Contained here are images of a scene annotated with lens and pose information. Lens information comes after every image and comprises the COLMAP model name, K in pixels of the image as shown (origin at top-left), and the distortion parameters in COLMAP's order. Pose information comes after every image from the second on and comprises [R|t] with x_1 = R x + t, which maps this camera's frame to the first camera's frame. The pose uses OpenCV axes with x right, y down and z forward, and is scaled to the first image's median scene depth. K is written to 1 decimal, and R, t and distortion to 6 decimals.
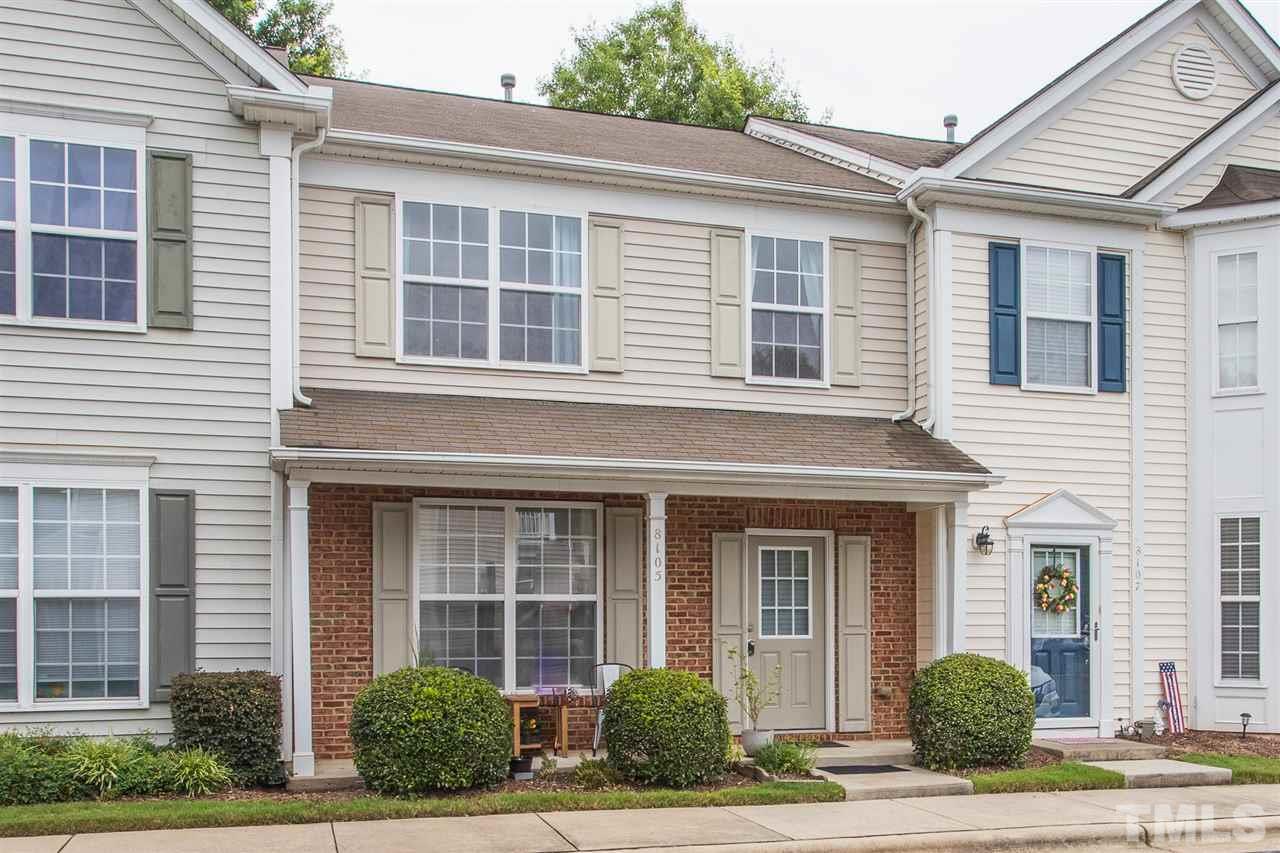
lens RADIAL K [[701.9, 0, 638.7], [0, 701.9, 428.0], [0, 0, 1]] dist [-0.004837, 0.006311]
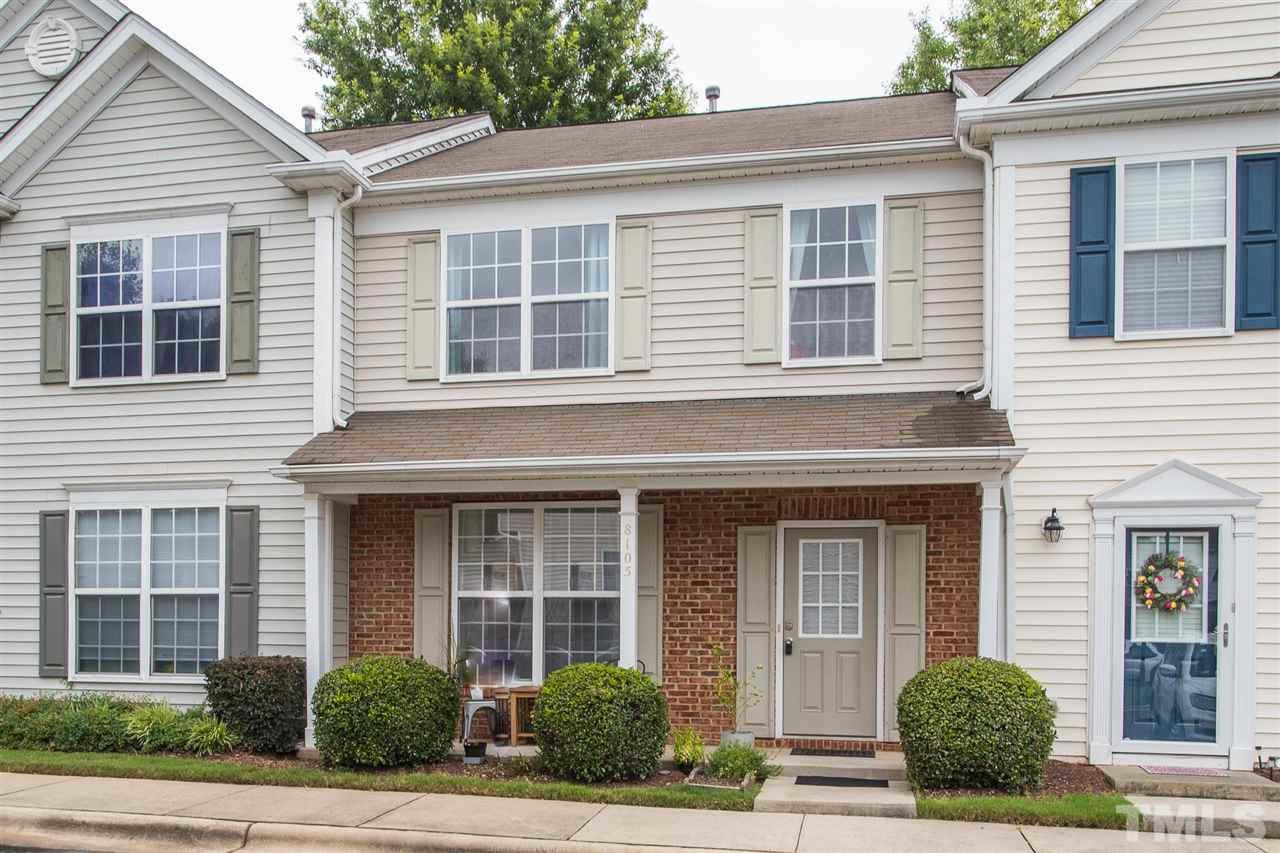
lens RADIAL K [[697.8, 0, 640.1], [0, 697.8, 428.4], [0, 0, 1]] dist [0.001592, -0.000183]
pose [[0.947293, -0.076303, -0.311151, 0.299379], [0.076890, 0.996985, -0.010397, 0.015182], [0.311006, -0.014075, 0.950304, 0.051048]]
